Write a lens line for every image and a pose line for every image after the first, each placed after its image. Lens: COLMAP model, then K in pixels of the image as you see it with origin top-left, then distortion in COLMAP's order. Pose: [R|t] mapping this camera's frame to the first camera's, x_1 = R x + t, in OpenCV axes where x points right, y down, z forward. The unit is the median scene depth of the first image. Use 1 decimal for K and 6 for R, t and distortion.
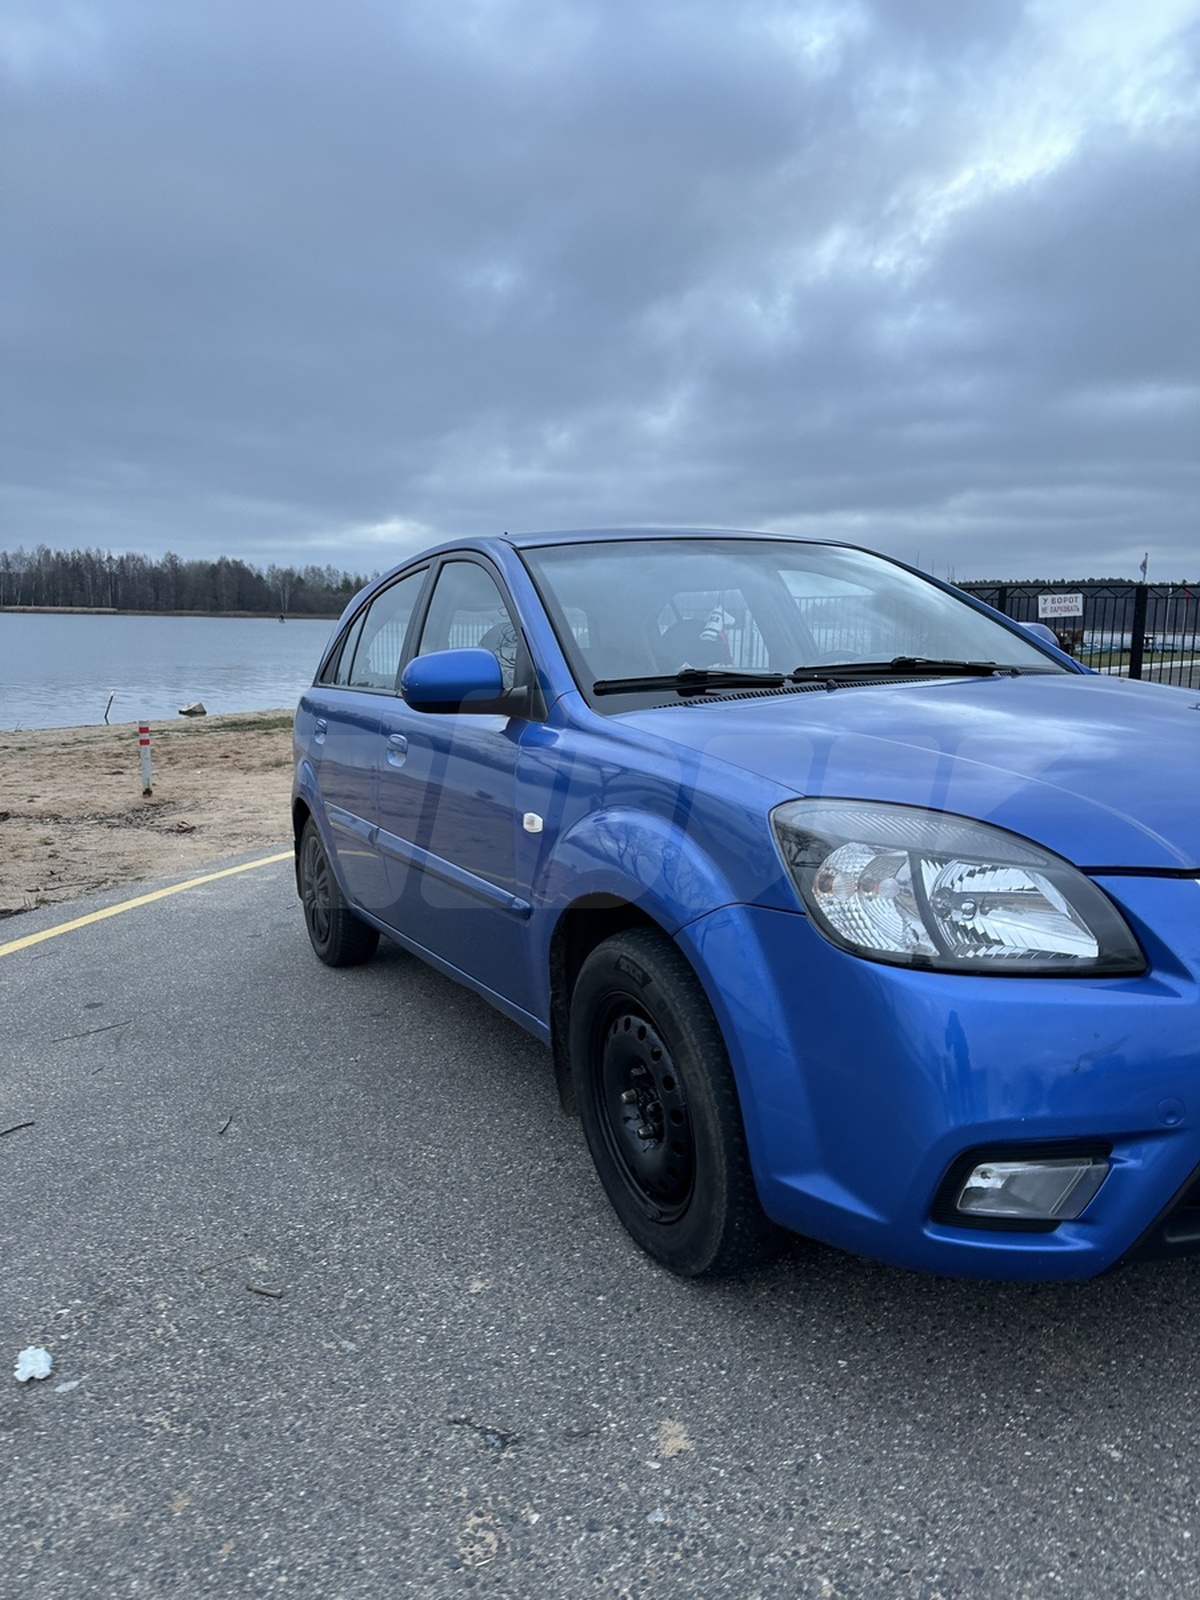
lens RADIAL K [[1139.3, 0, 600.9], [0, 1139.3, 778.3], [0, 0, 1]] dist [-0.002717, -0.004600]
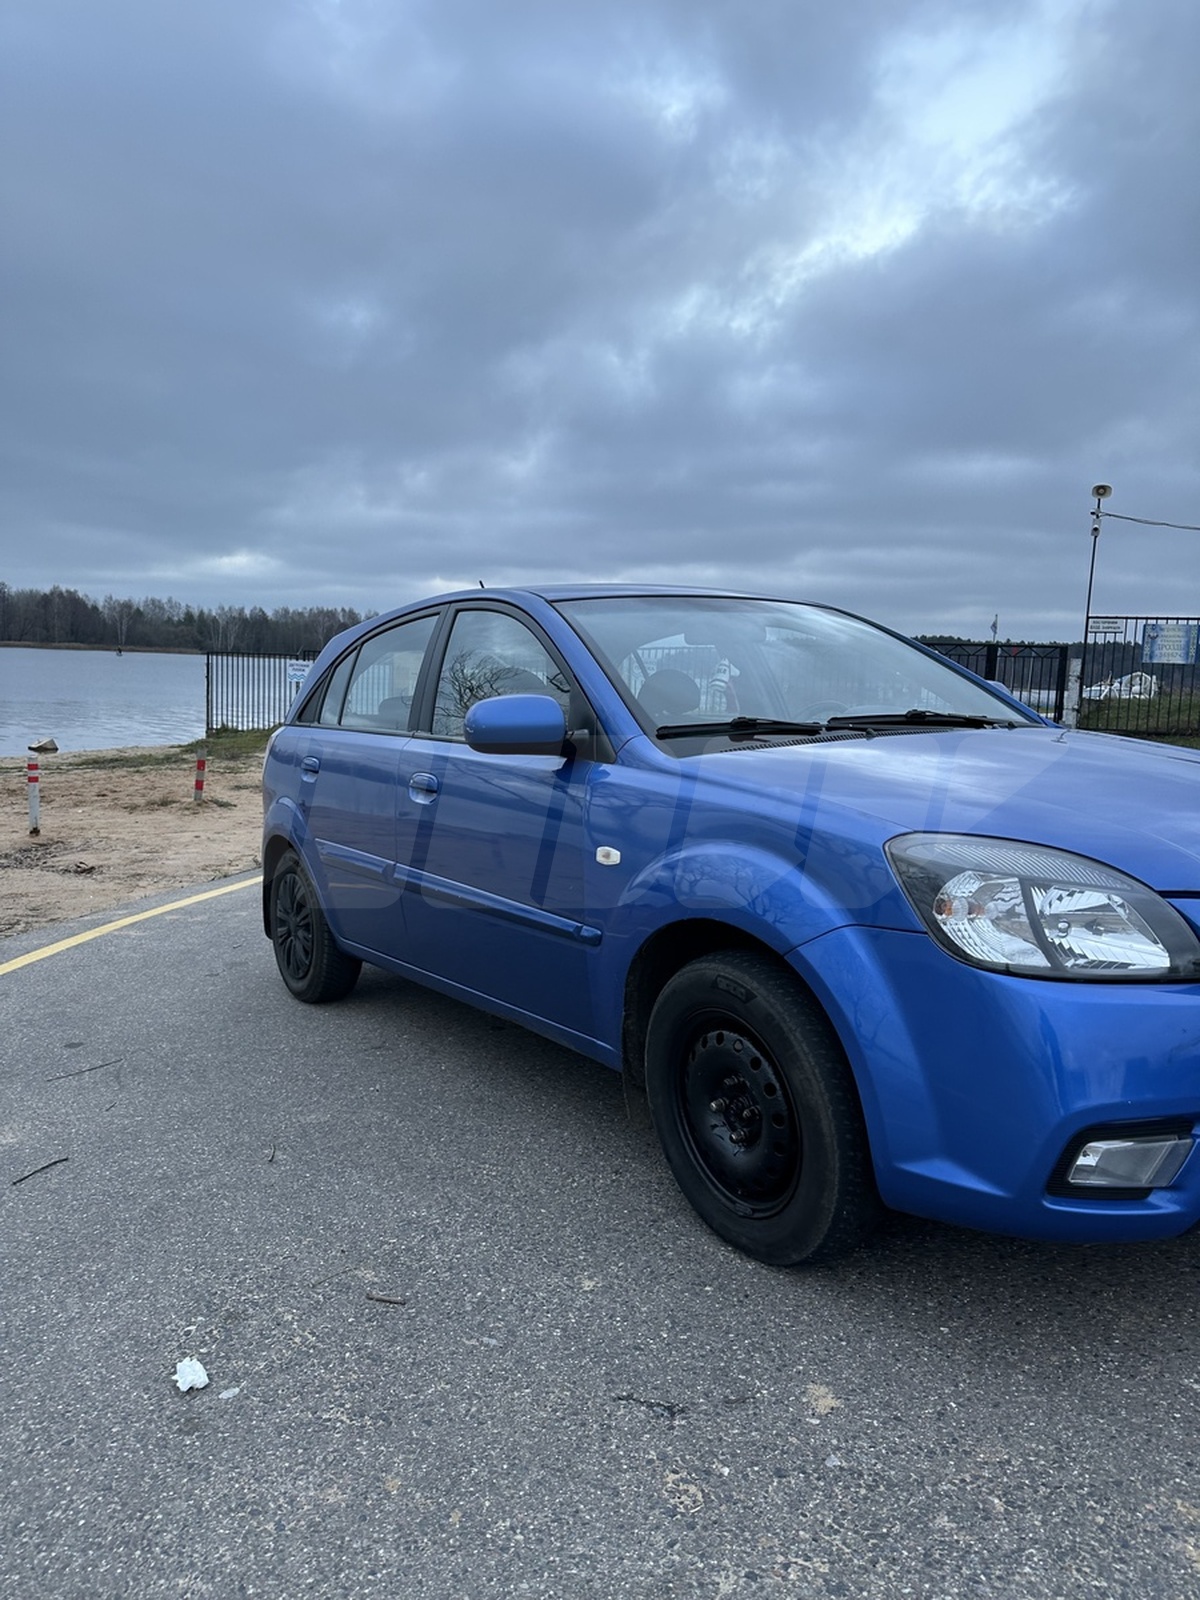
lens RADIAL K [[1140.6, 0, 596.1], [0, 1140.6, 794.4], [0, 0, 1]] dist [0.006454, -0.011369]
pose [[0.991867, 0.008853, 0.126970, -0.245992], [-0.005855, 0.999696, -0.023966, 0.006868], [-0.127144, 0.023028, 0.991617, -0.087535]]
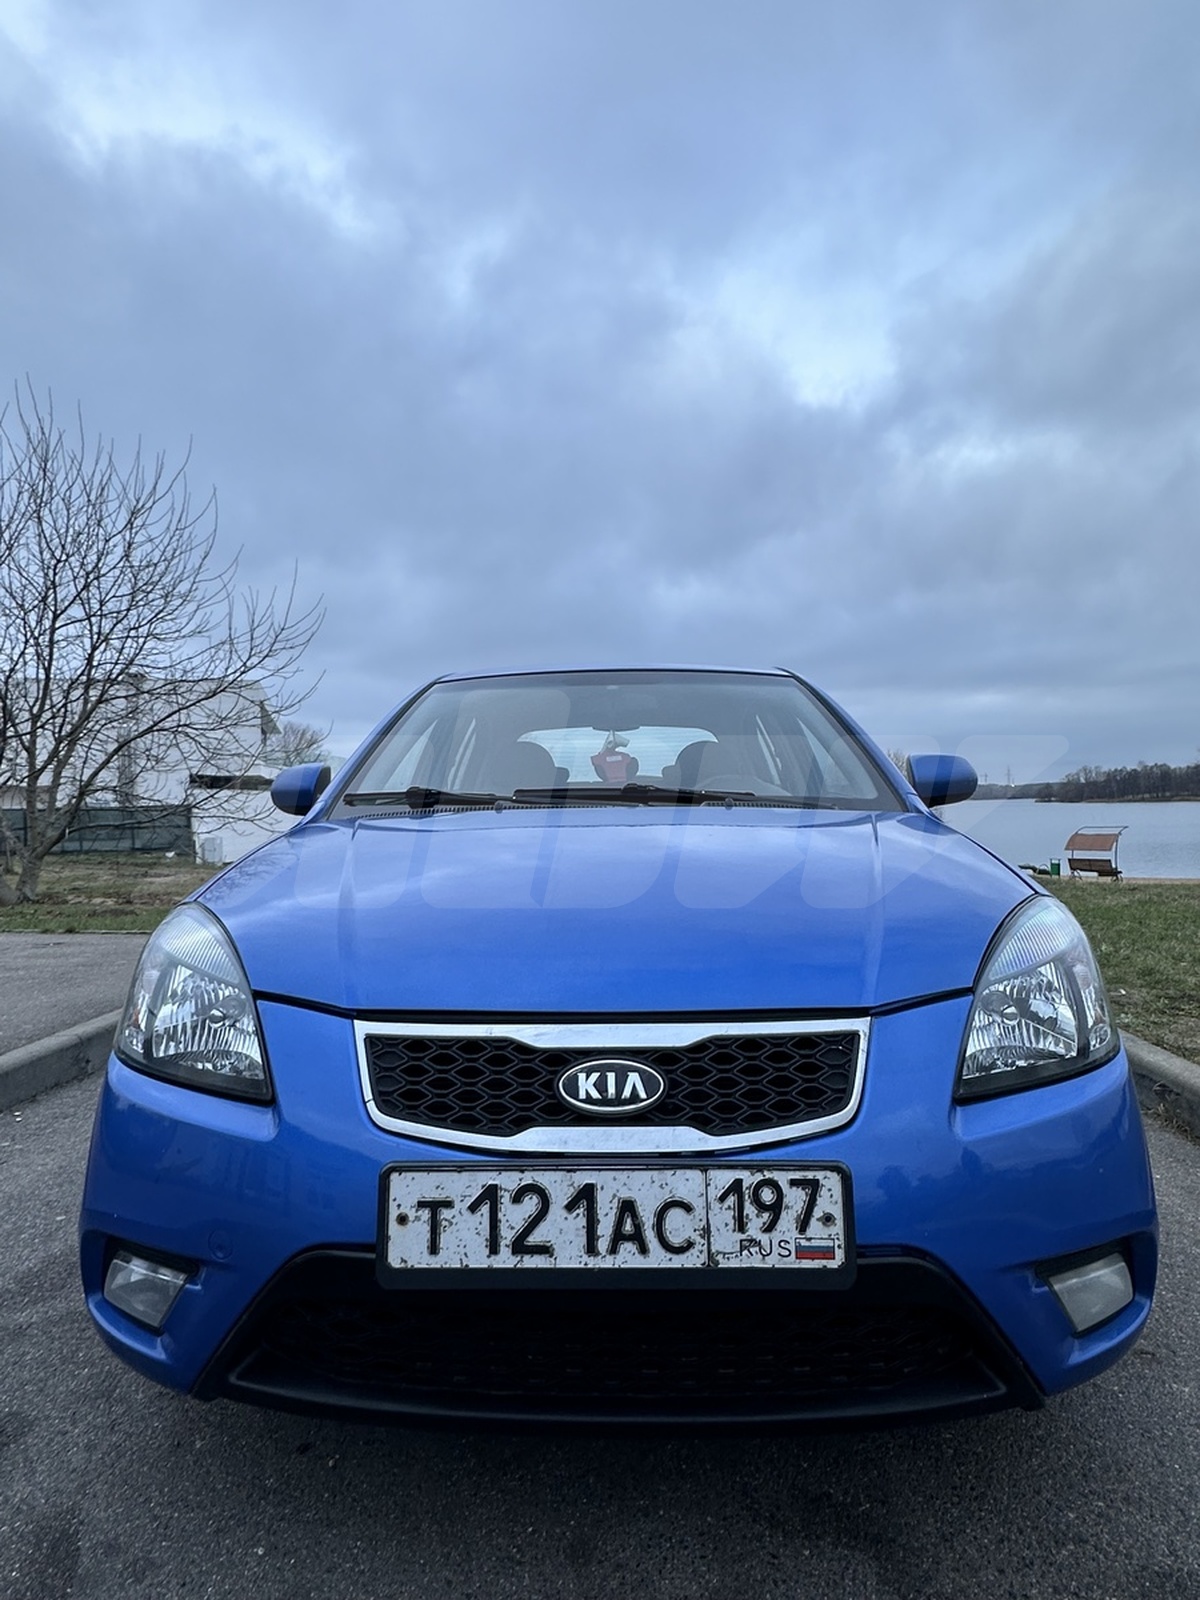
lens RADIAL K [[964.0, 0, 594.6], [0, 964.0, 806.9], [0, 0, 1]] dist [-0.000074, 0.000336]
pose [[0.877366, 0.042059, -0.477975, 0.866410], [-0.071890, 0.996429, -0.044281, -0.056144], [0.474406, 0.073212, 0.877256, 0.285625]]
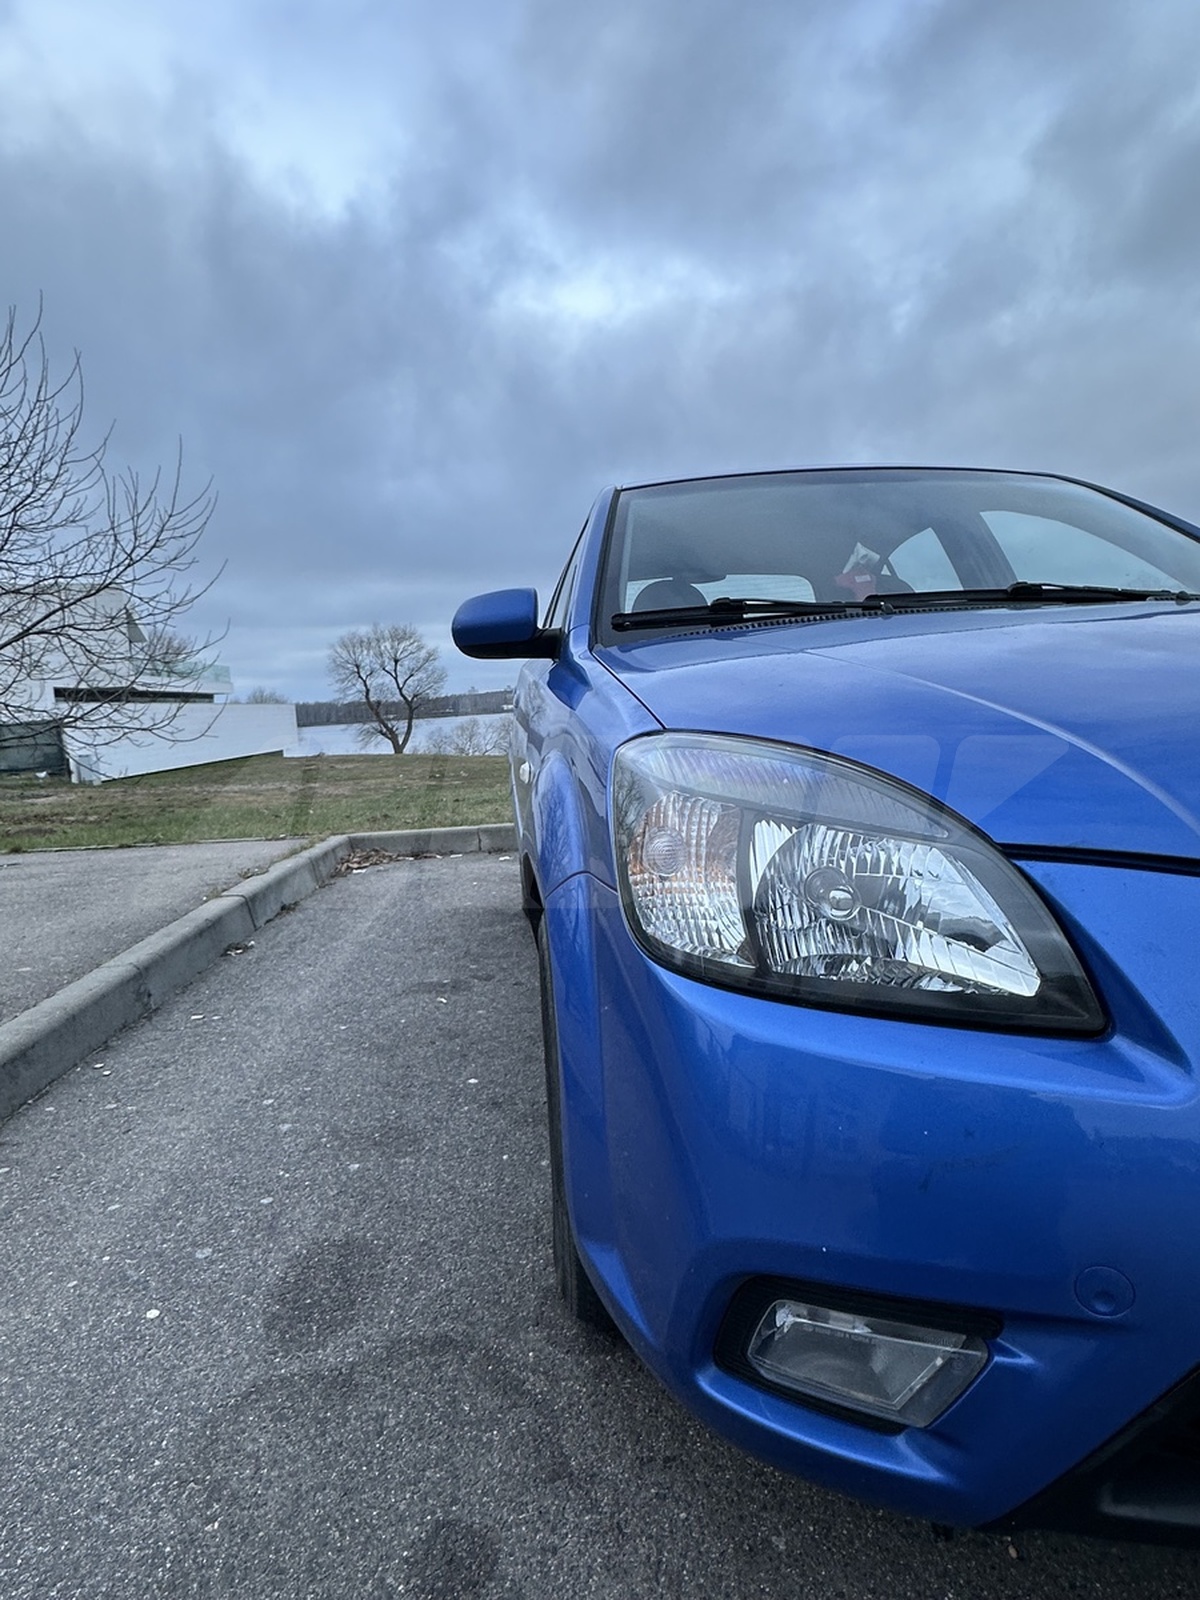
lens RADIAL K [[962.6, 0, 598.6], [0, 962.6, 803.0], [0, 0, 1]] dist [-0.000203, -0.001399]
pose [[0.930338, 0.043121, -0.364159, 0.319063], [-0.026774, 0.998399, 0.049822, 0.028946], [0.365724, -0.036601, 0.930003, 0.357966]]
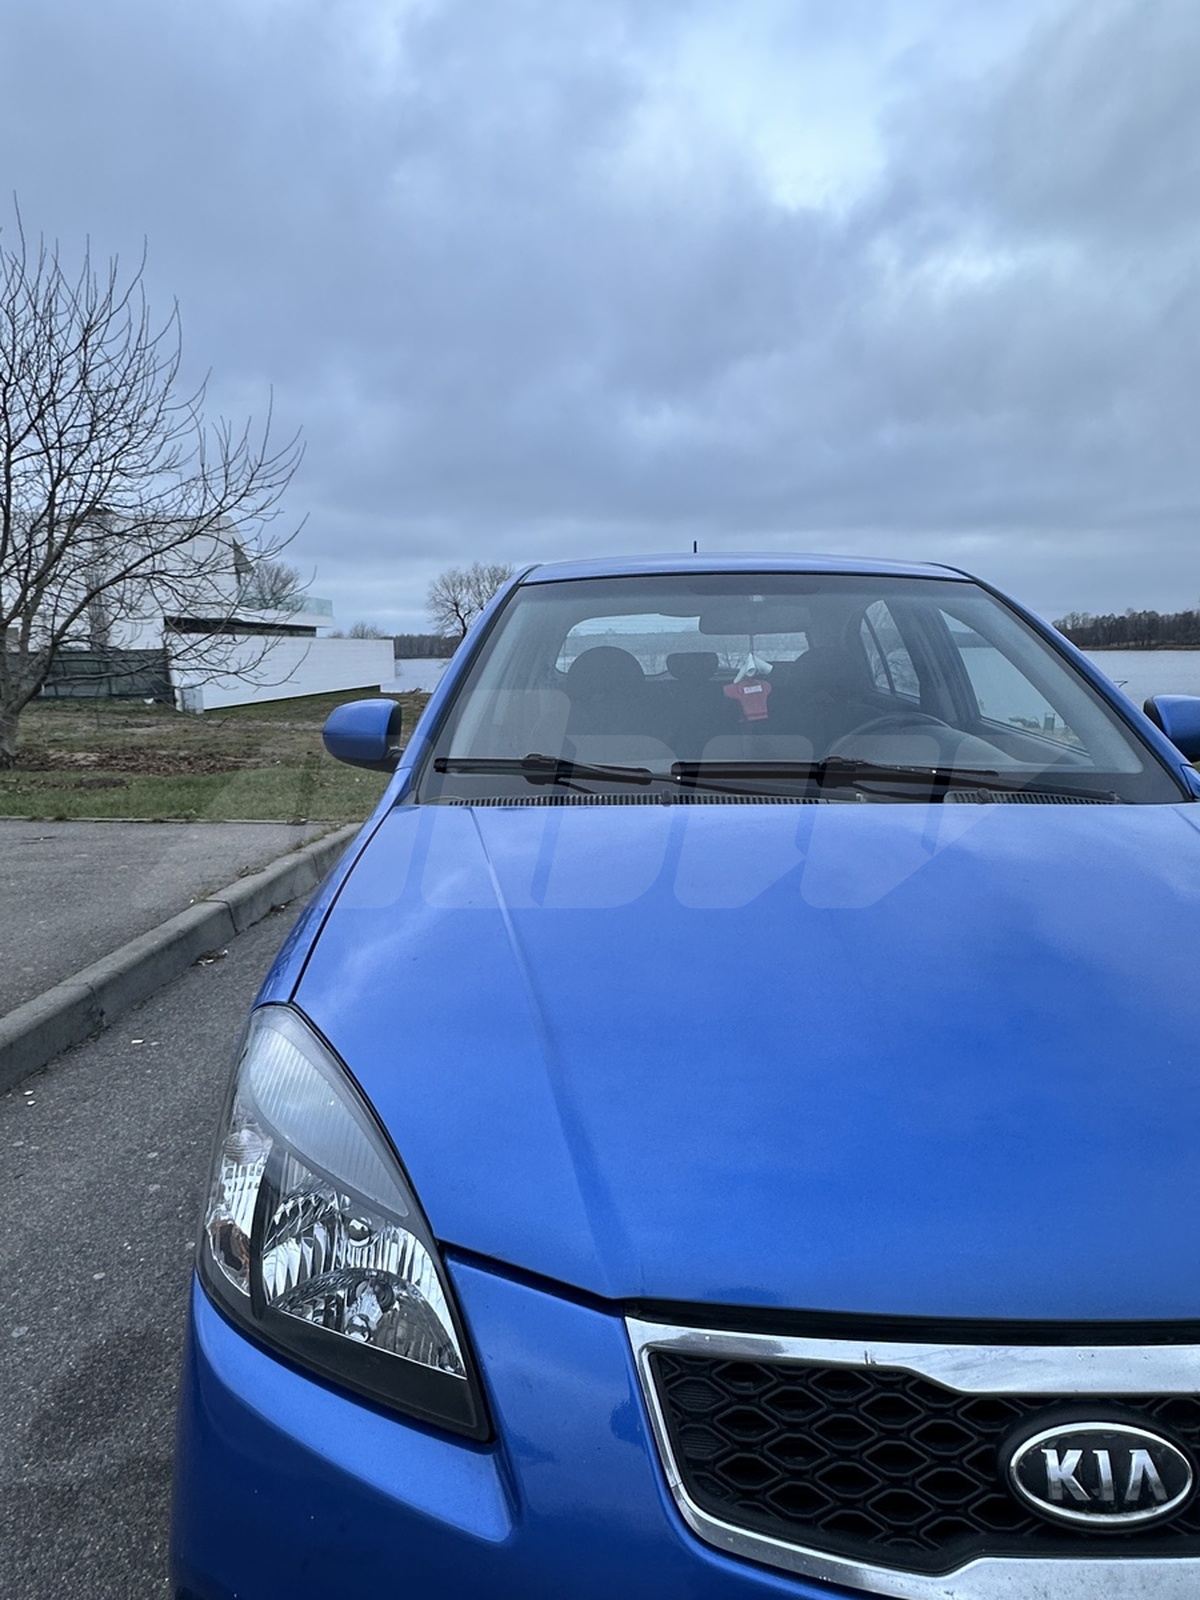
lens RADIAL K [[964.0, 0, 594.6], [0, 964.0, 806.9], [0, 0, 1]] dist [-0.000074, 0.000336]
pose [[0.885327, 0.122645, -0.448503, 0.552922], [-0.079053, 0.990245, 0.114739, -0.176809], [0.458200, -0.066126, 0.886386, 0.457188]]
